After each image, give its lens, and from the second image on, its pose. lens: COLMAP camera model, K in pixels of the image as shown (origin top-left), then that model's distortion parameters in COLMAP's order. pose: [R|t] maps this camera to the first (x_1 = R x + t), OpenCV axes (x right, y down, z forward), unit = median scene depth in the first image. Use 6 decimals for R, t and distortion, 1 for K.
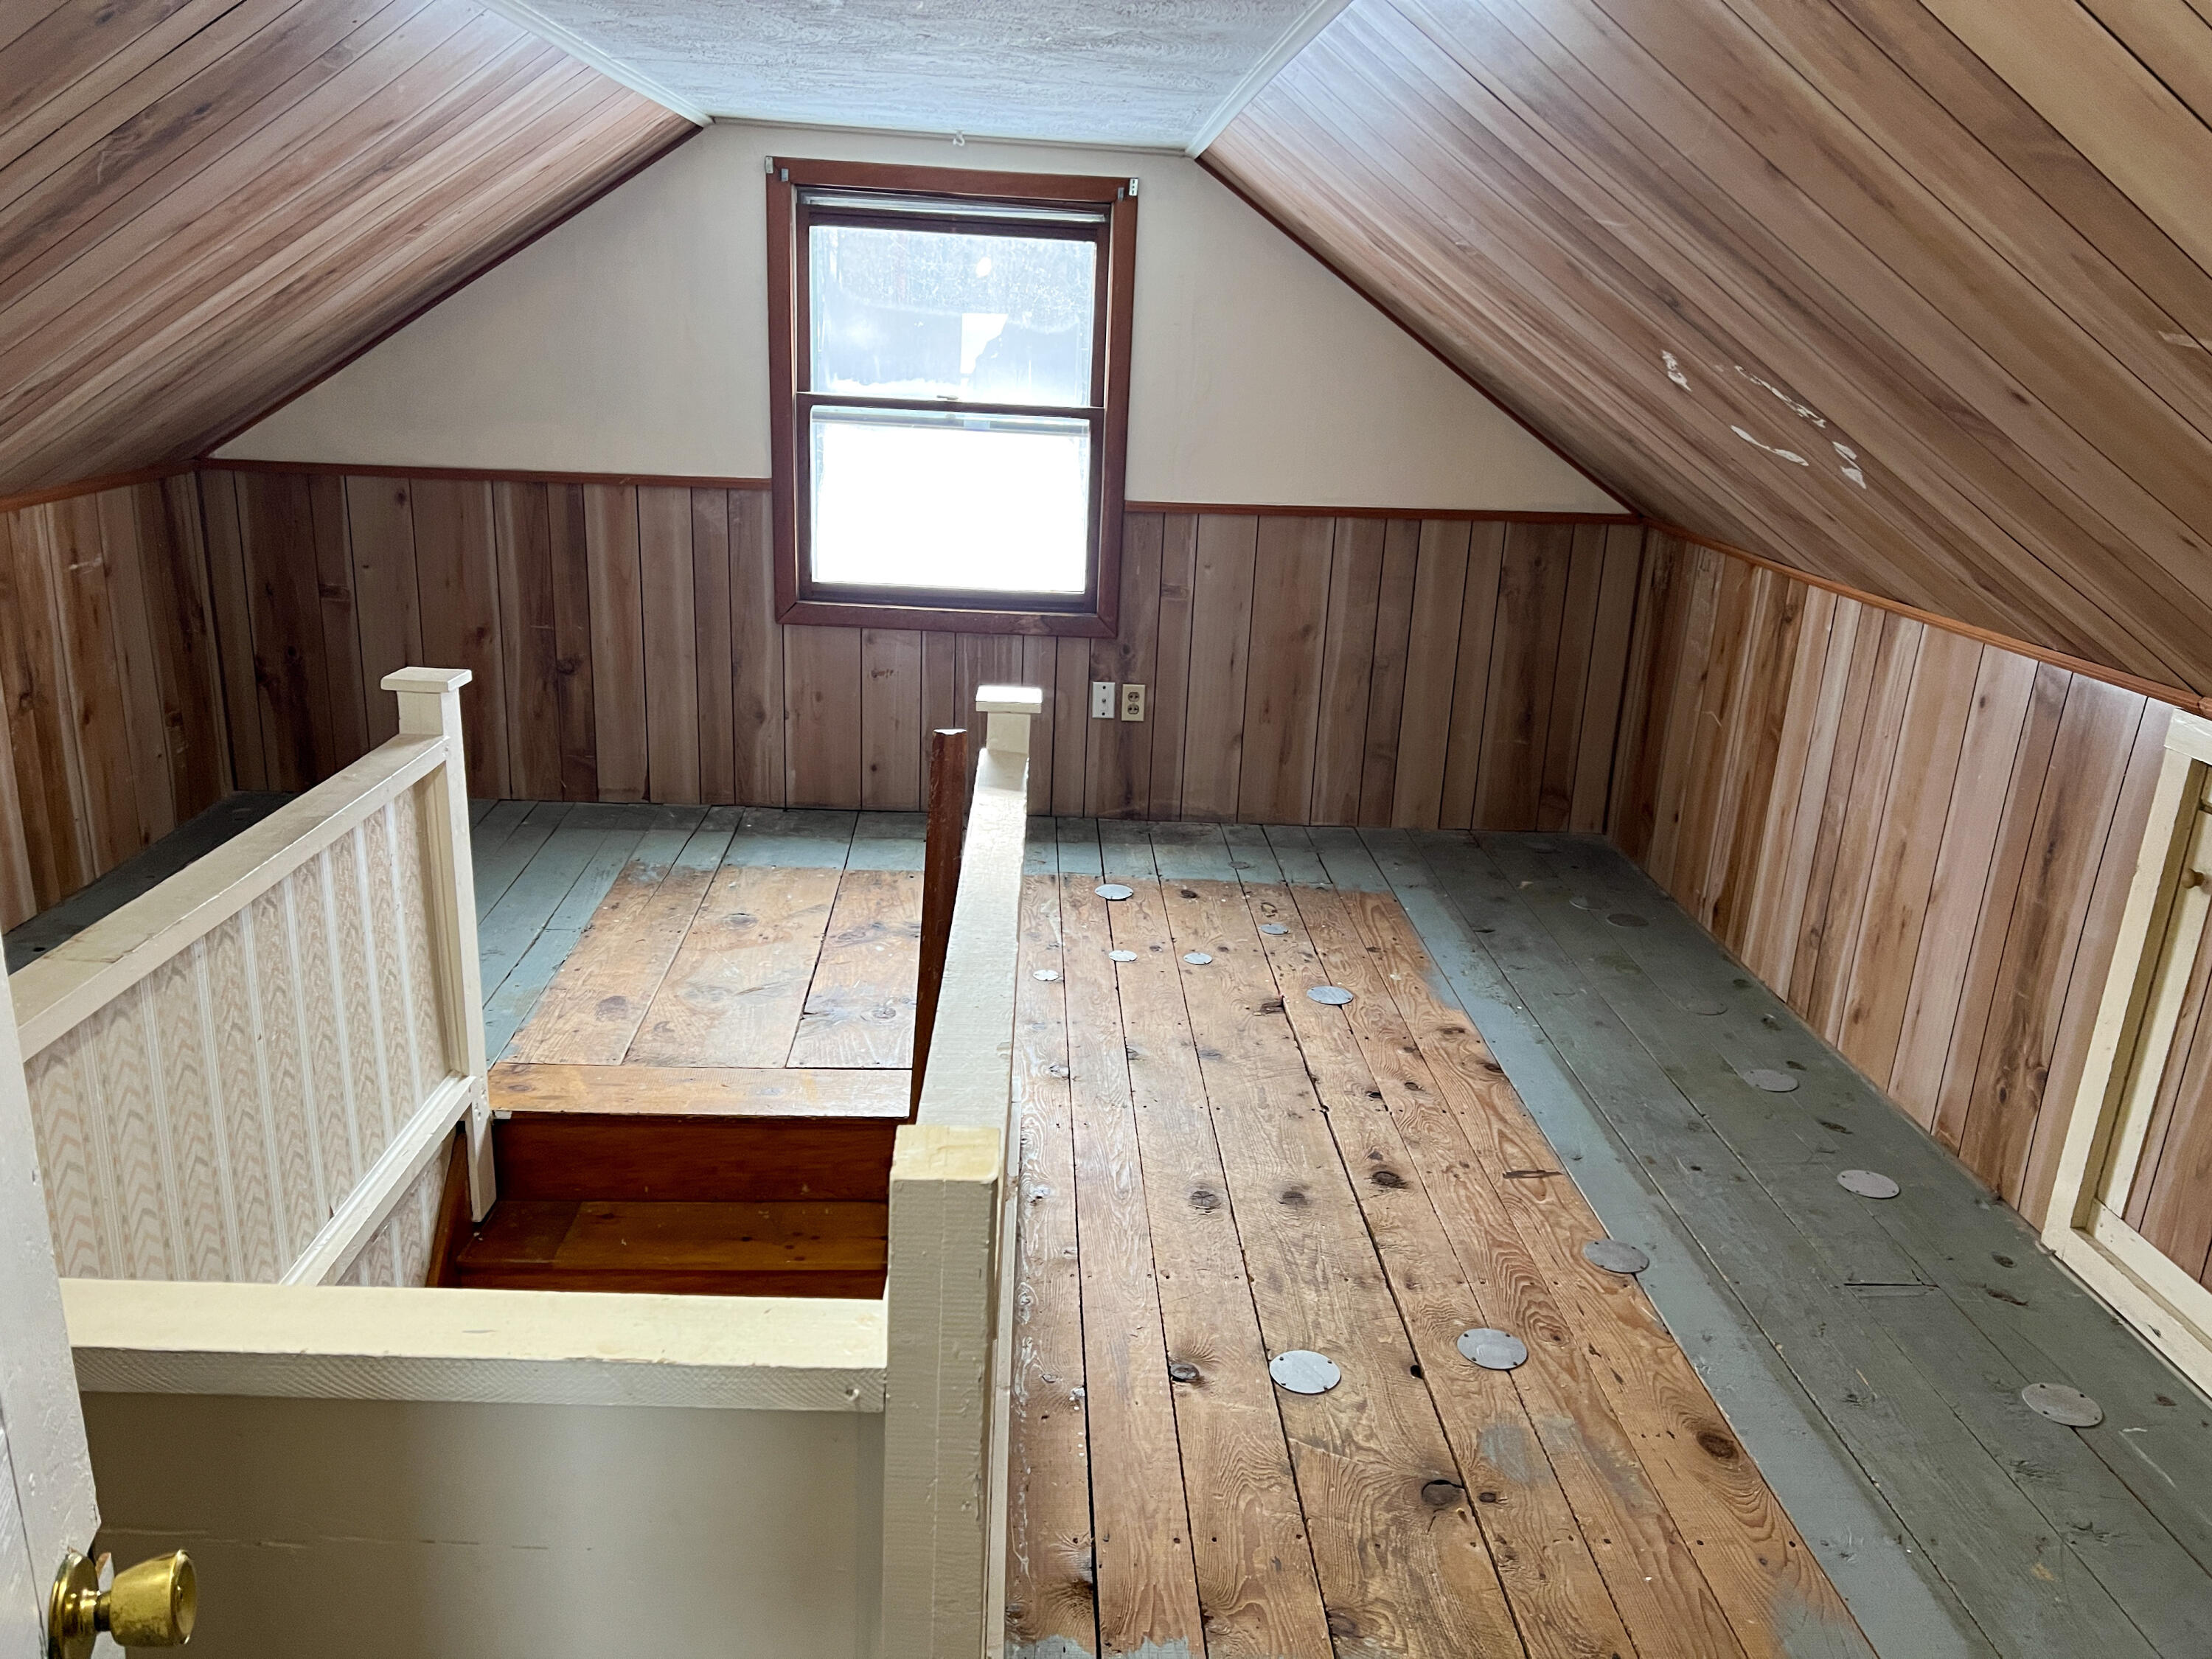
lens RADIAL K [[1641.2, 0, 1093.6], [0, 1641.2, 826.4], [0, 0, 1]] dist [0.053016, -0.059477]
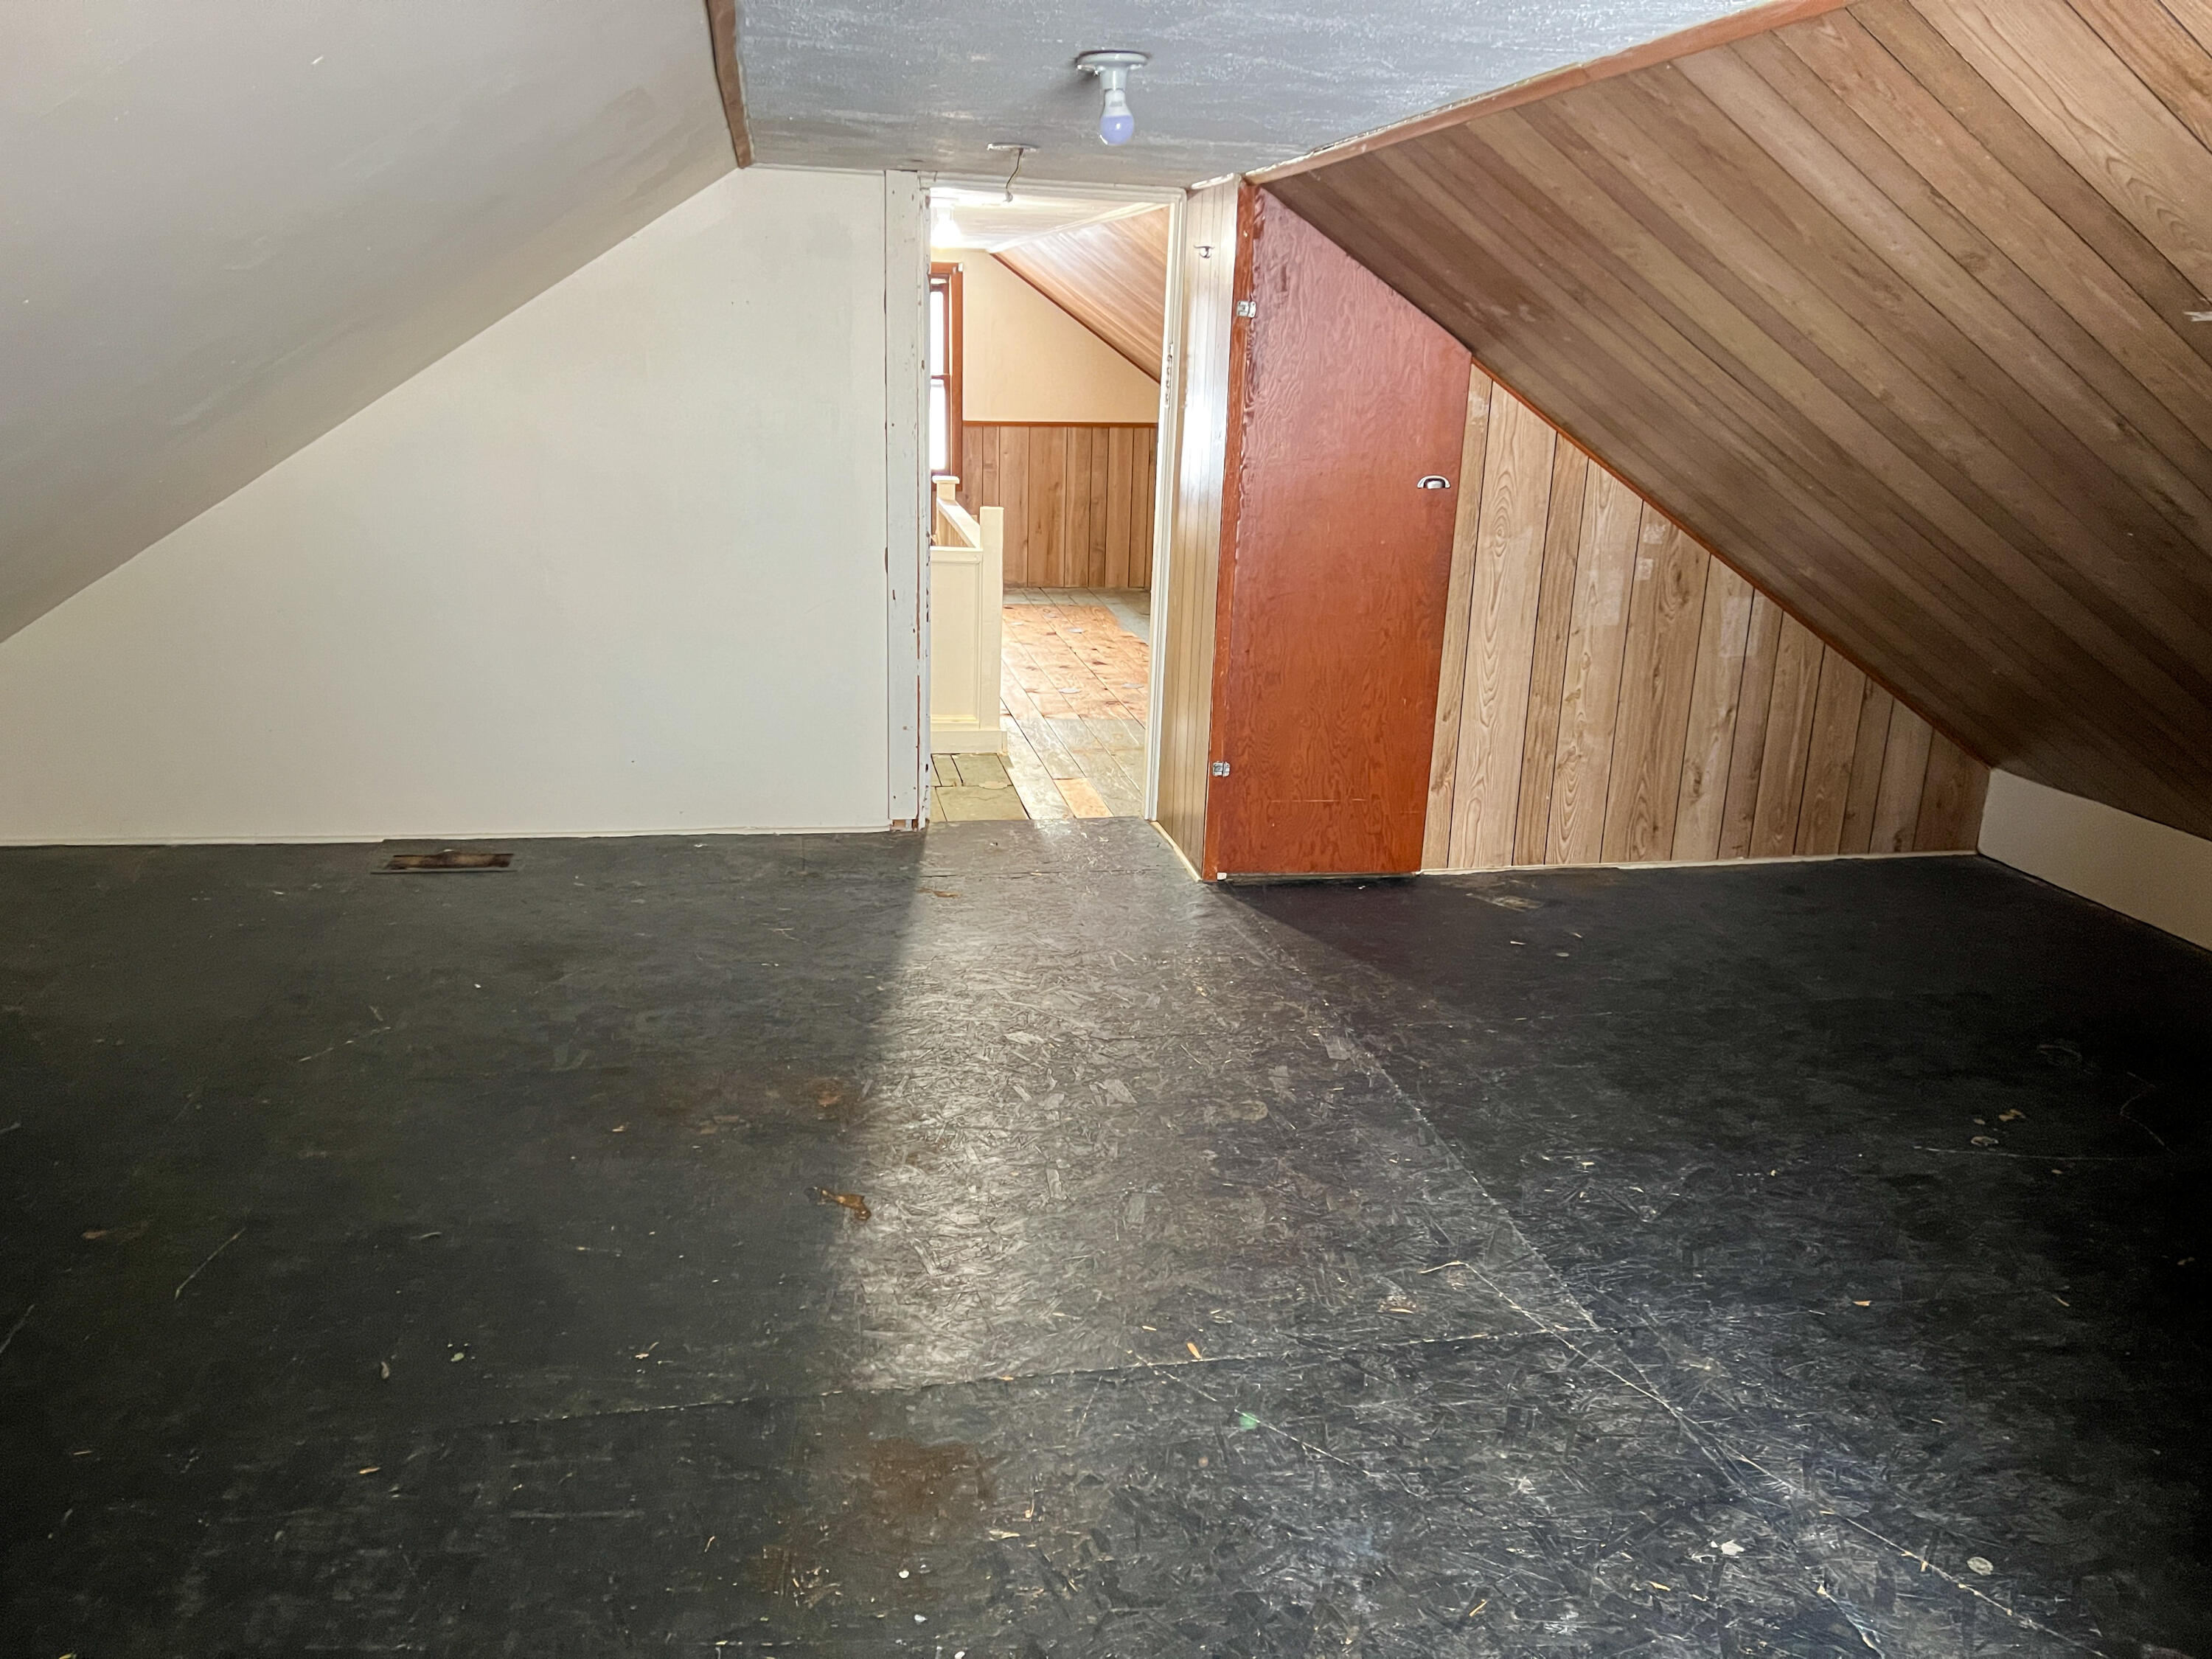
lens RADIAL K [[1641.2, 0, 1111.9], [0, 1641.2, 838.6], [0, 0, 1]] dist [0.053016, -0.059477]
pose [[0.986817, -0.060345, 0.150166, -0.132462], [0.060045, 0.998174, 0.006537, 0.306085], [-0.150287, 0.002566, 0.988639, -1.003826]]
